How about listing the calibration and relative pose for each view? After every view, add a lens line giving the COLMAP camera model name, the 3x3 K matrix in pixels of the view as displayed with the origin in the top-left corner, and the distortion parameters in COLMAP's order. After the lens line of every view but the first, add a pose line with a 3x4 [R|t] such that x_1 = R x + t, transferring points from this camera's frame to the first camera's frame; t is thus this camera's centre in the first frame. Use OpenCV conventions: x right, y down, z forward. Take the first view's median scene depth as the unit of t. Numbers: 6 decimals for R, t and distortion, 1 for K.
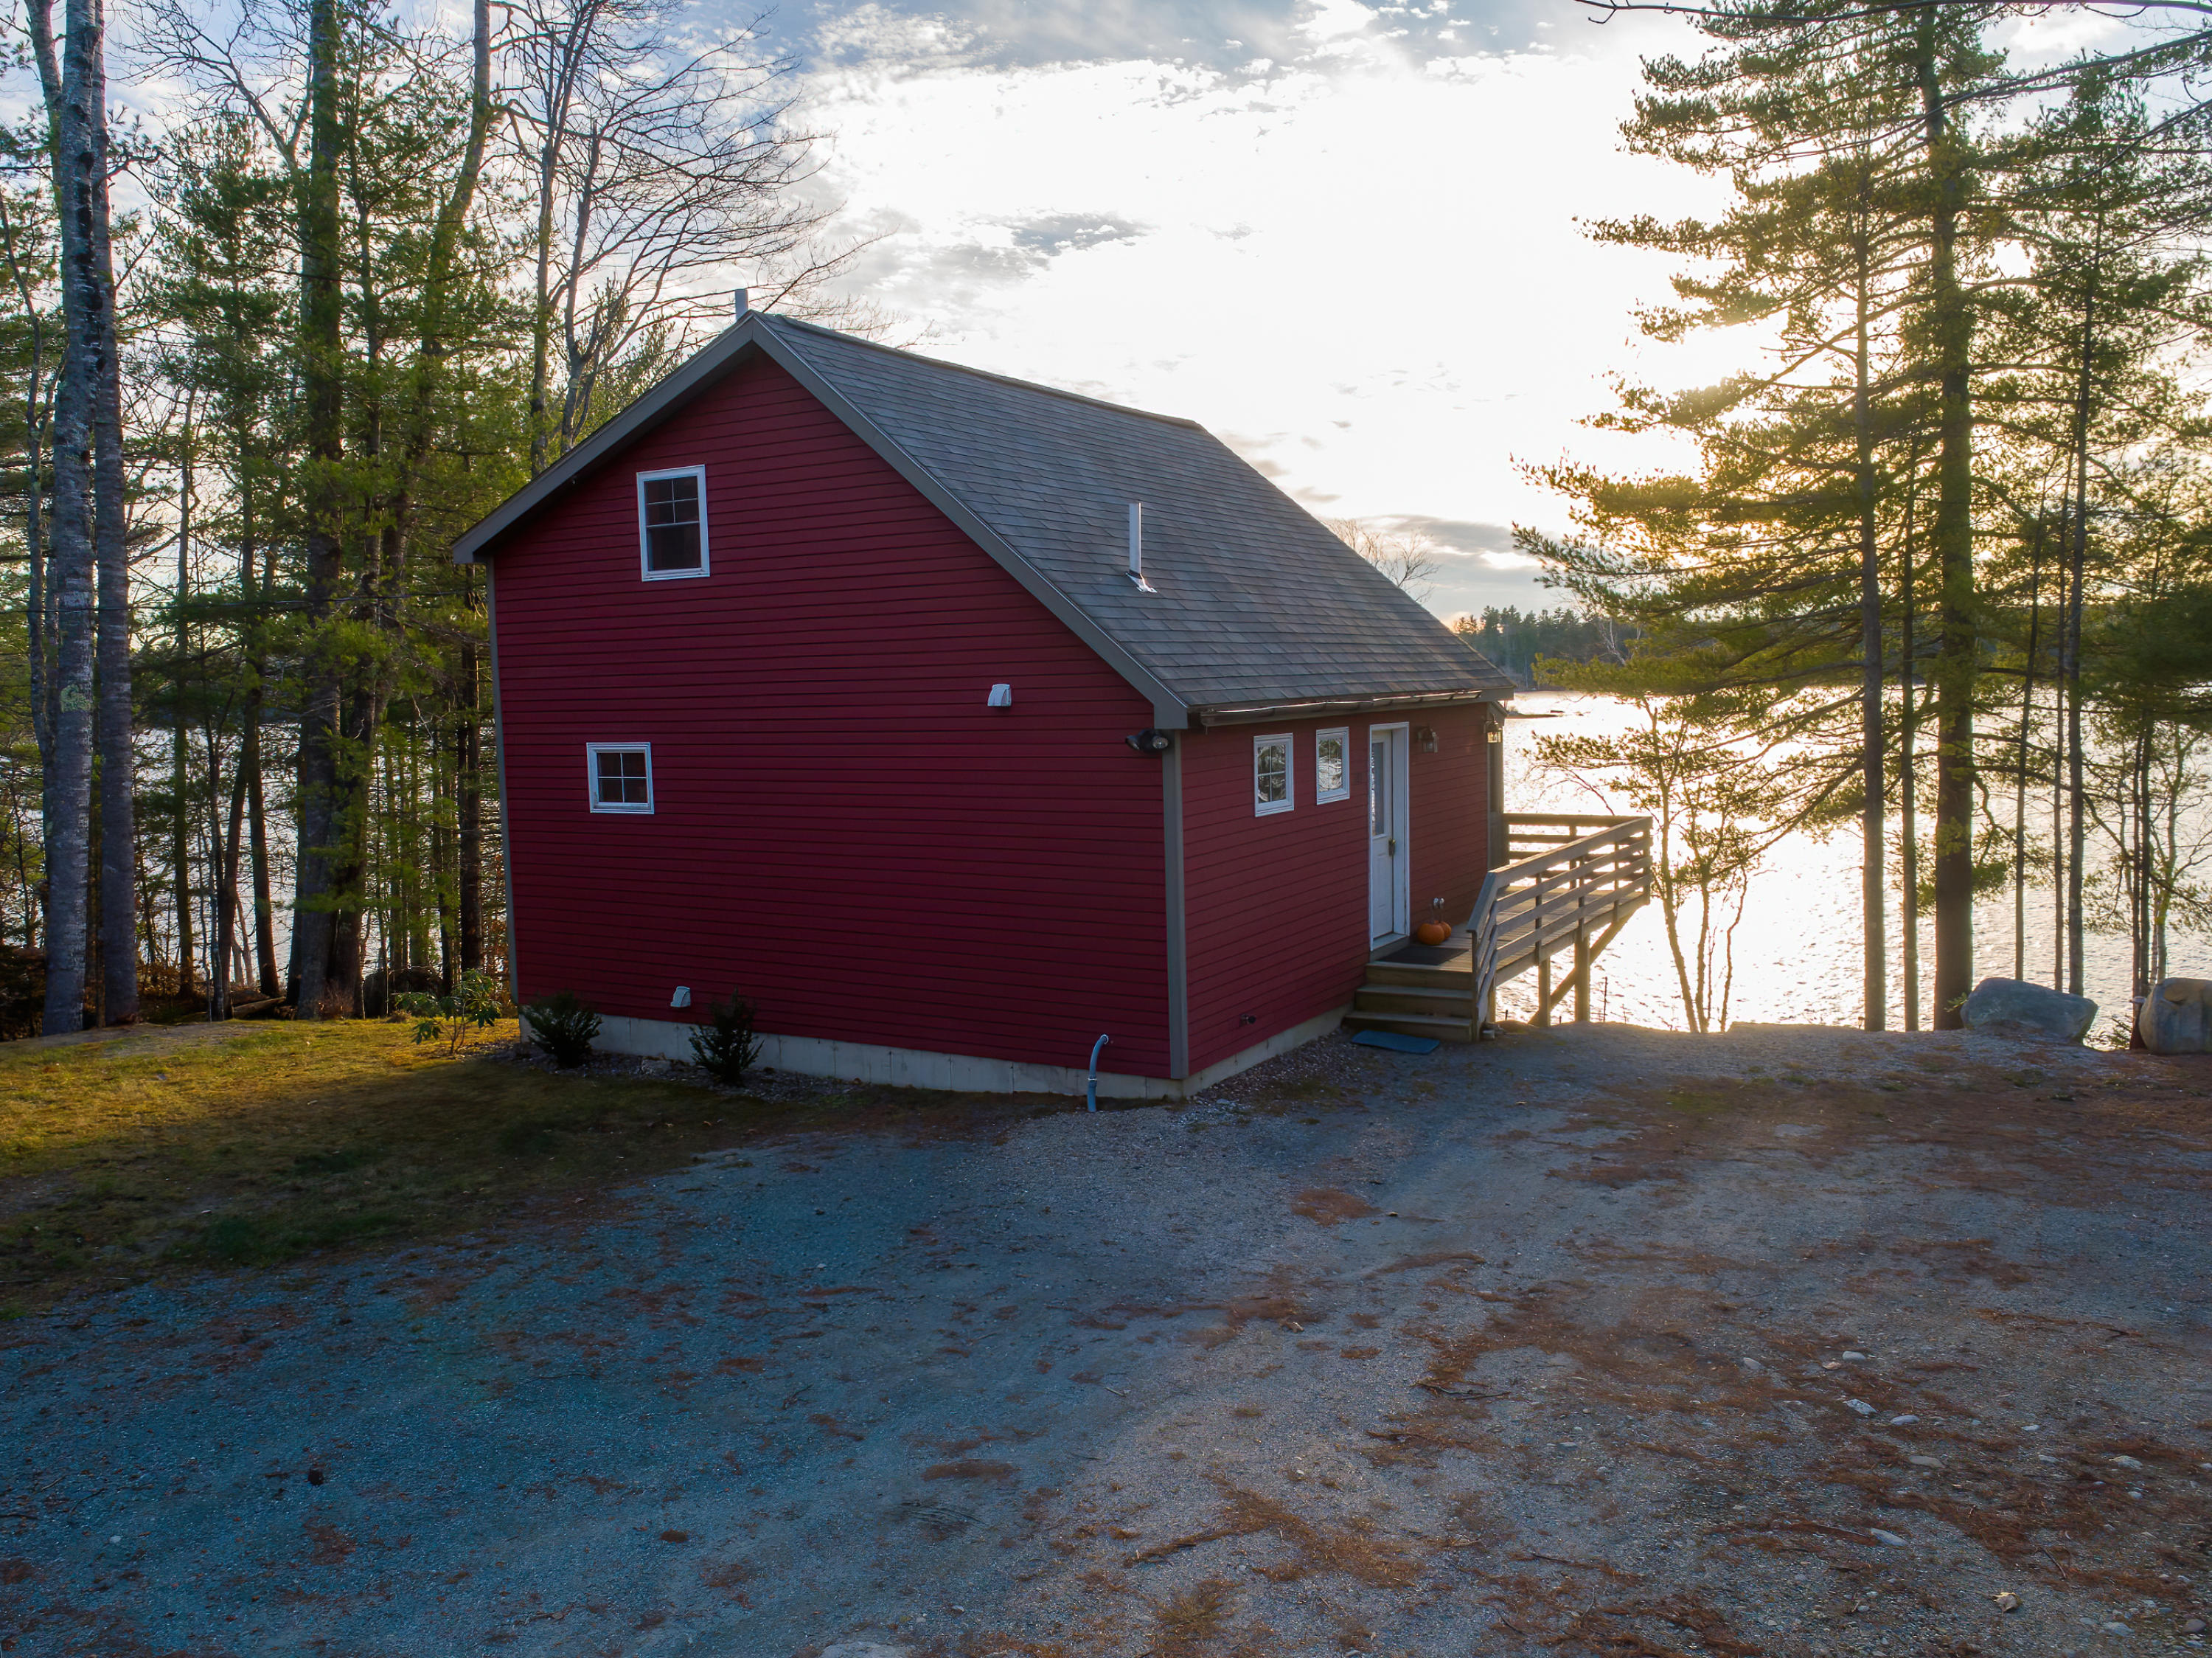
lens RADIAL K [[1681.0, 0, 1106.0], [0, 1681.0, 829.0], [0, 0, 1]] dist [-0.016358, -0.003353]
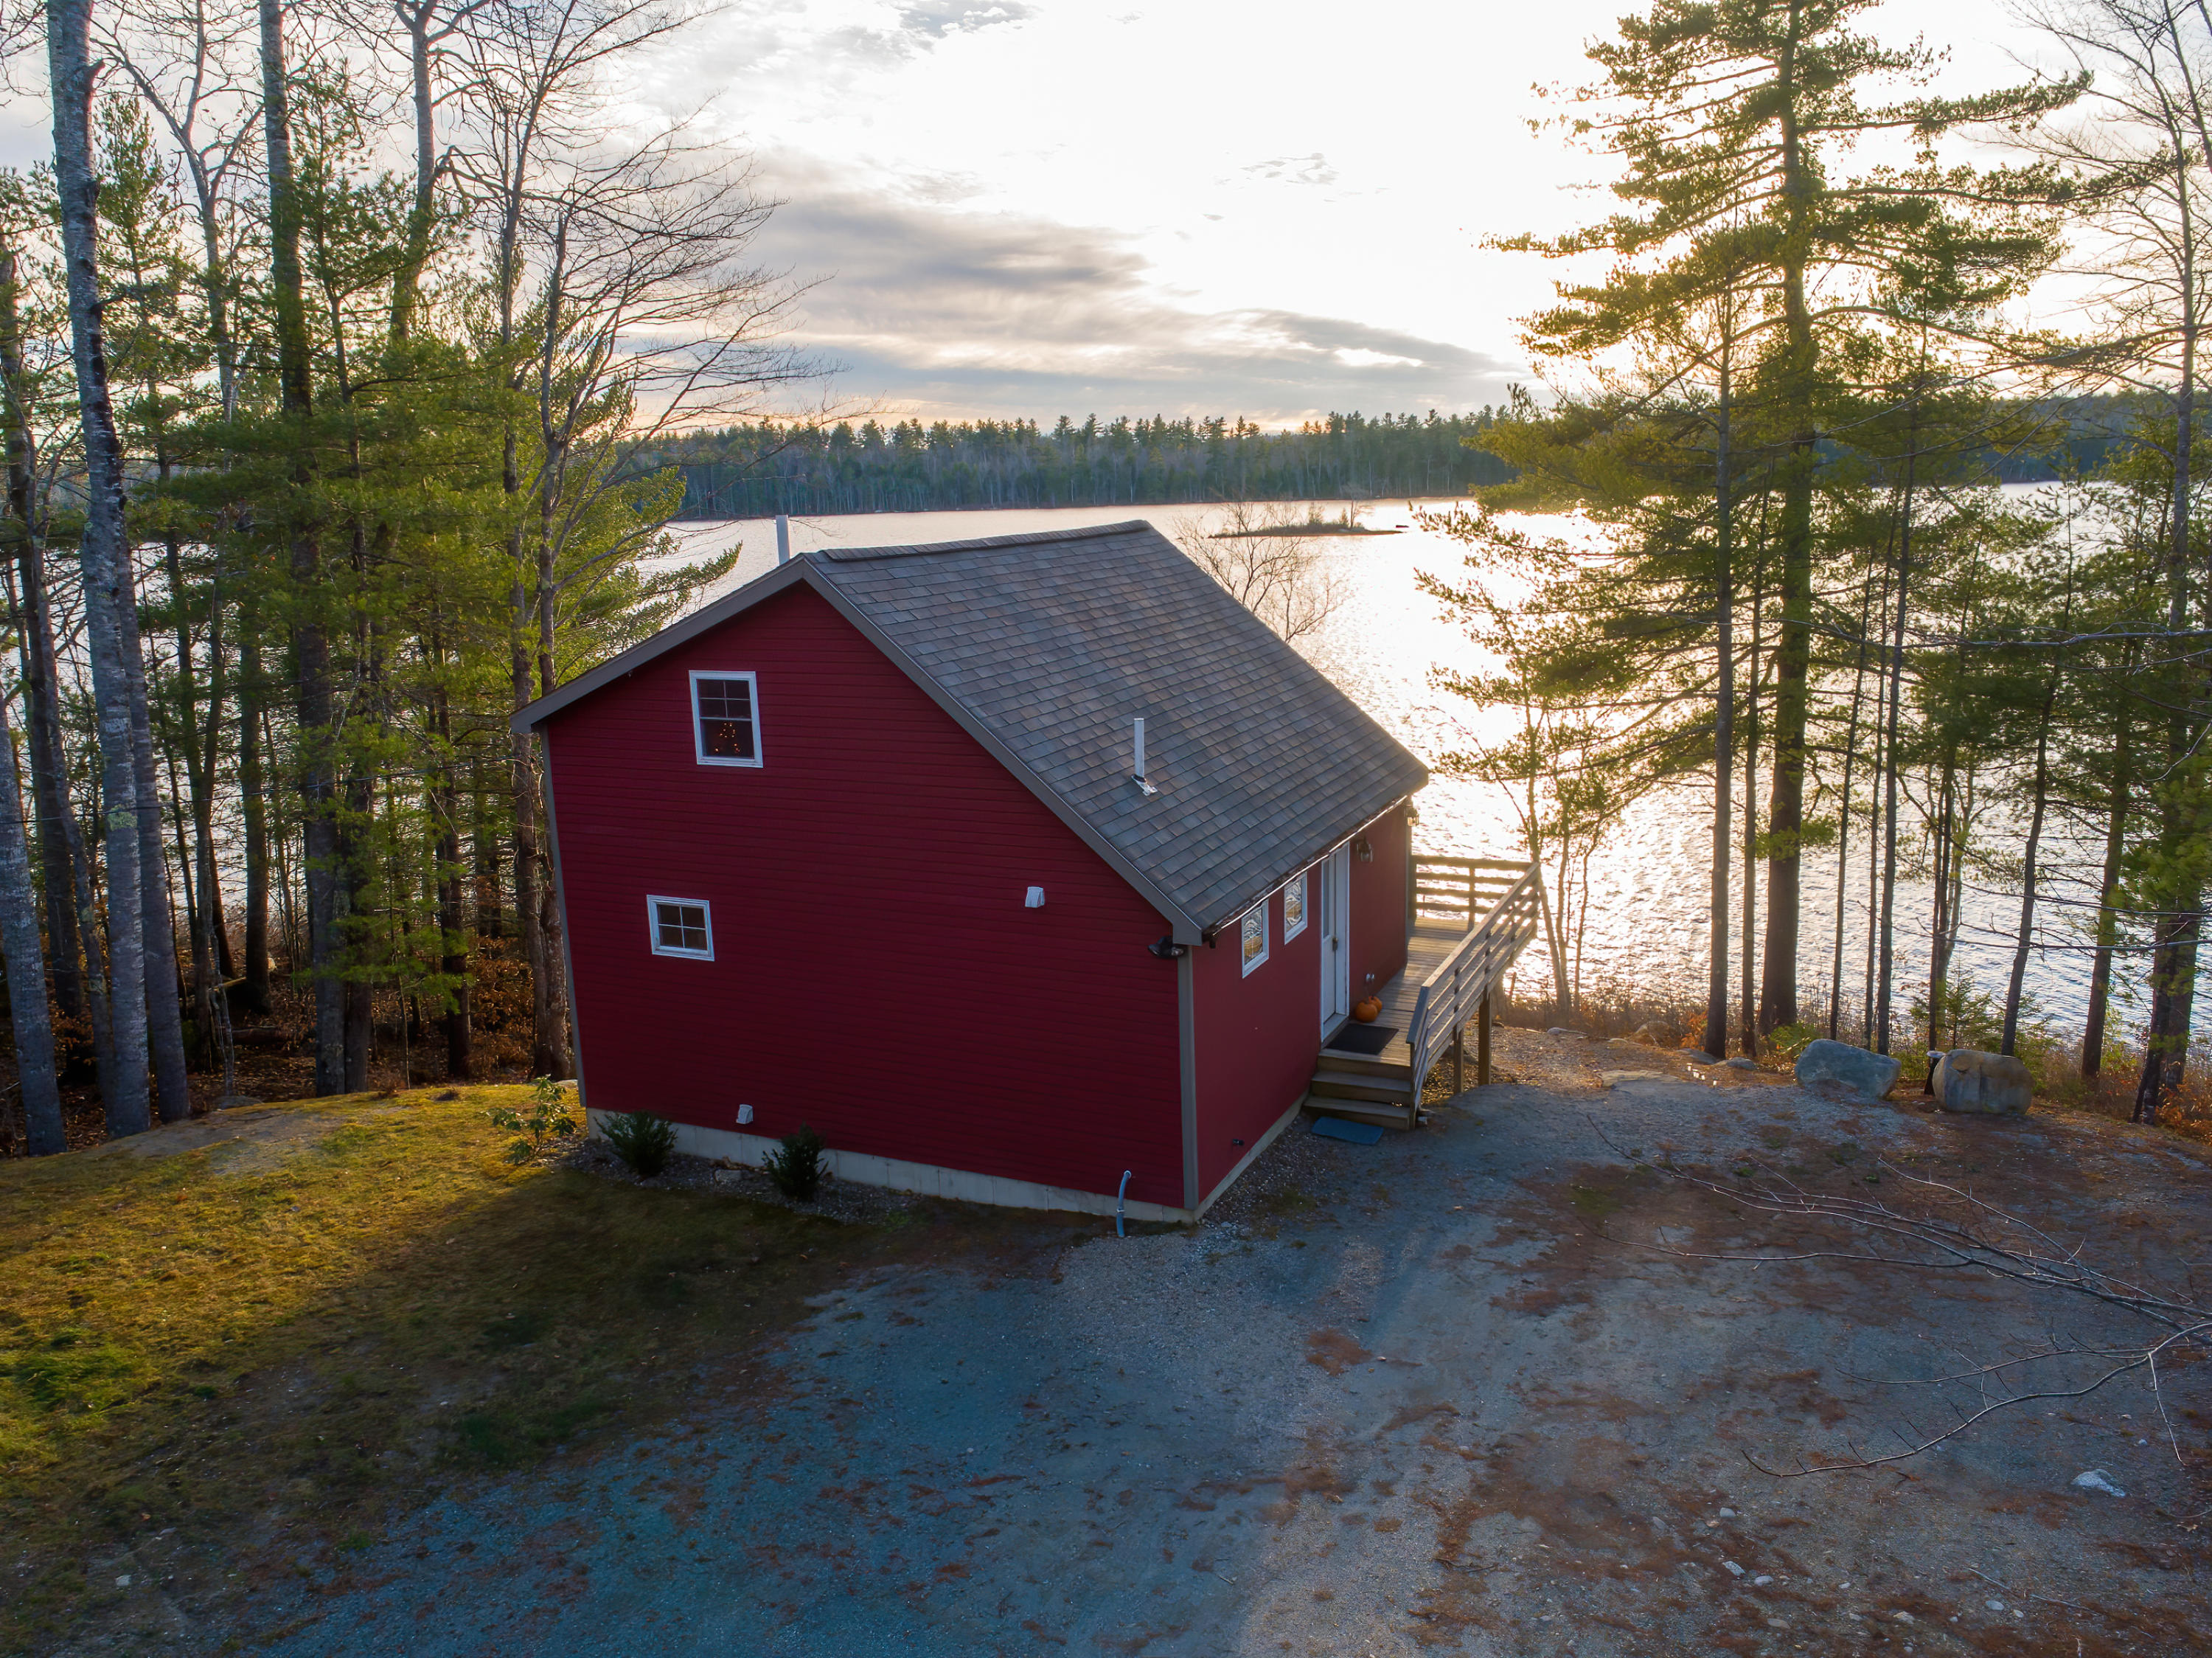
lens RADIAL K [[1689.4, 0, 1106.0], [0, 1689.4, 829.0], [0, 0, 1]] dist [-0.010445, -0.013276]
pose [[0.995496, -0.027037, 0.090864, -0.133508], [0.016004, 0.992641, 0.120033, -0.299696], [-0.093440, -0.118038, 0.988603, -0.207222]]
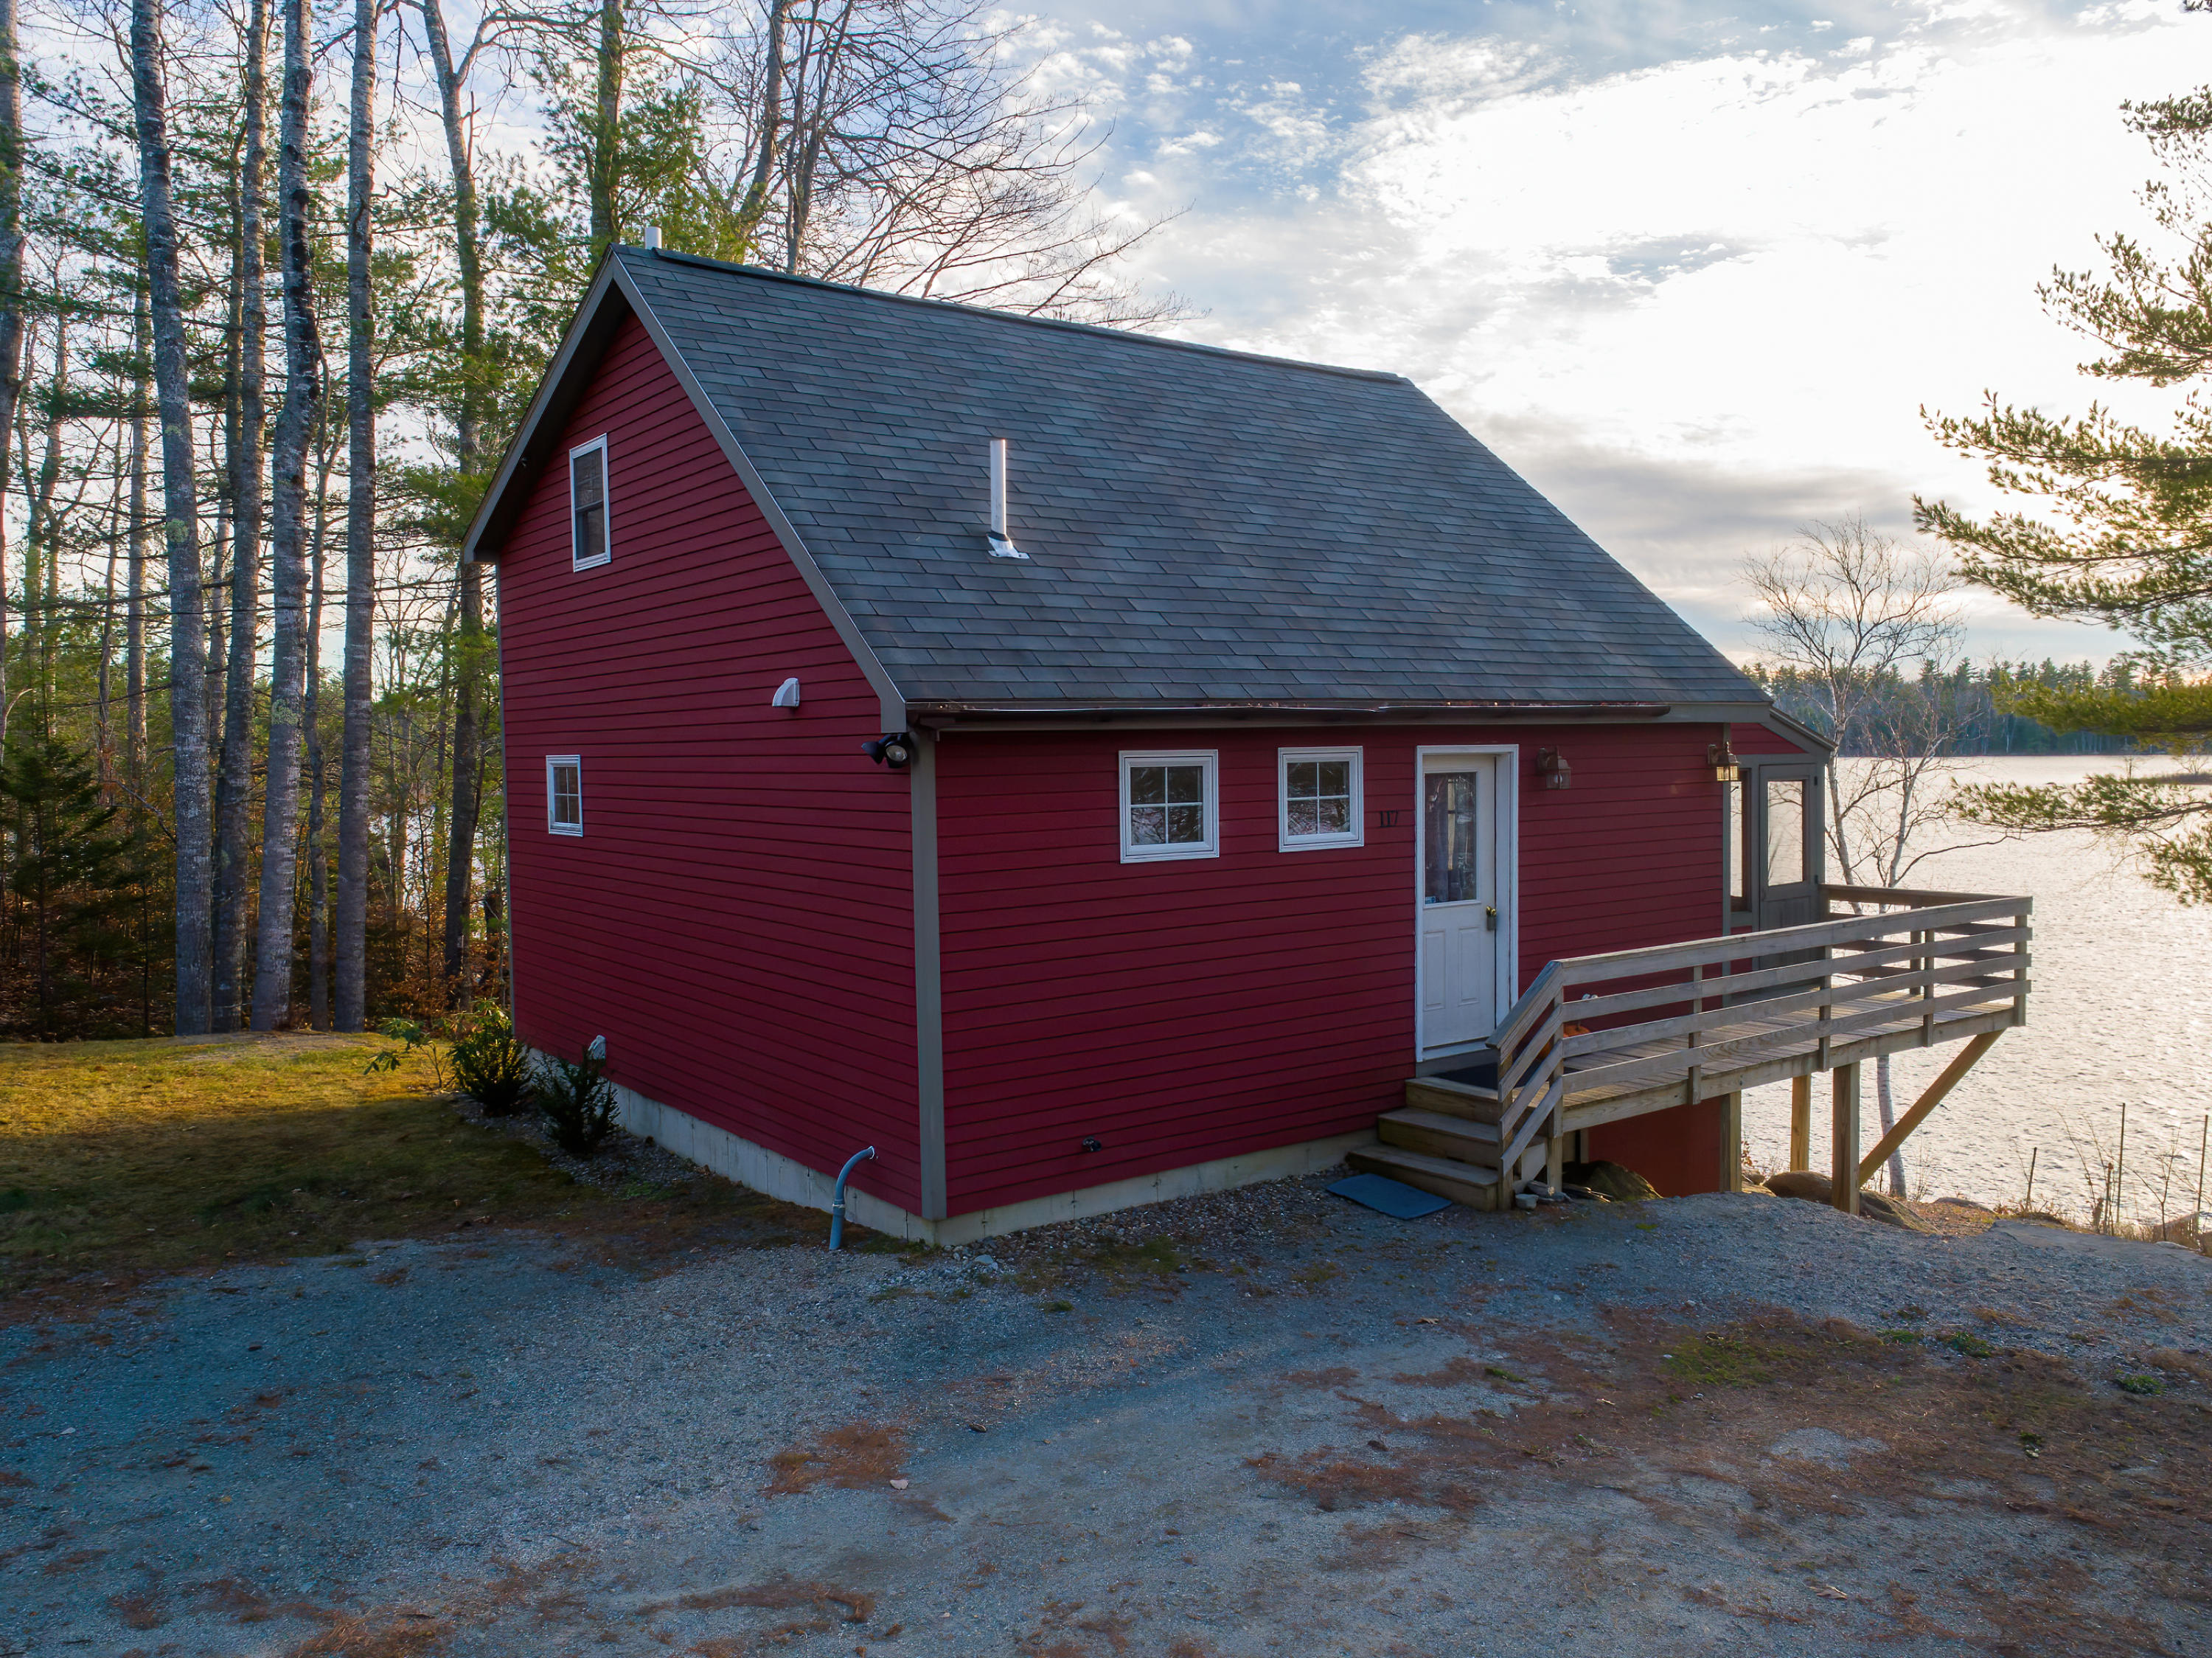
lens RADIAL K [[1667.1, 0, 1108.0], [0, 1667.1, 724.0], [0, 0, 1]] dist [-0.015003, 0.003876]
pose [[0.919424, 0.004847, -0.393238, 0.420858], [-0.042237, 0.995357, -0.086487, -0.004952], [0.390993, 0.096127, 0.915360, 0.377070]]
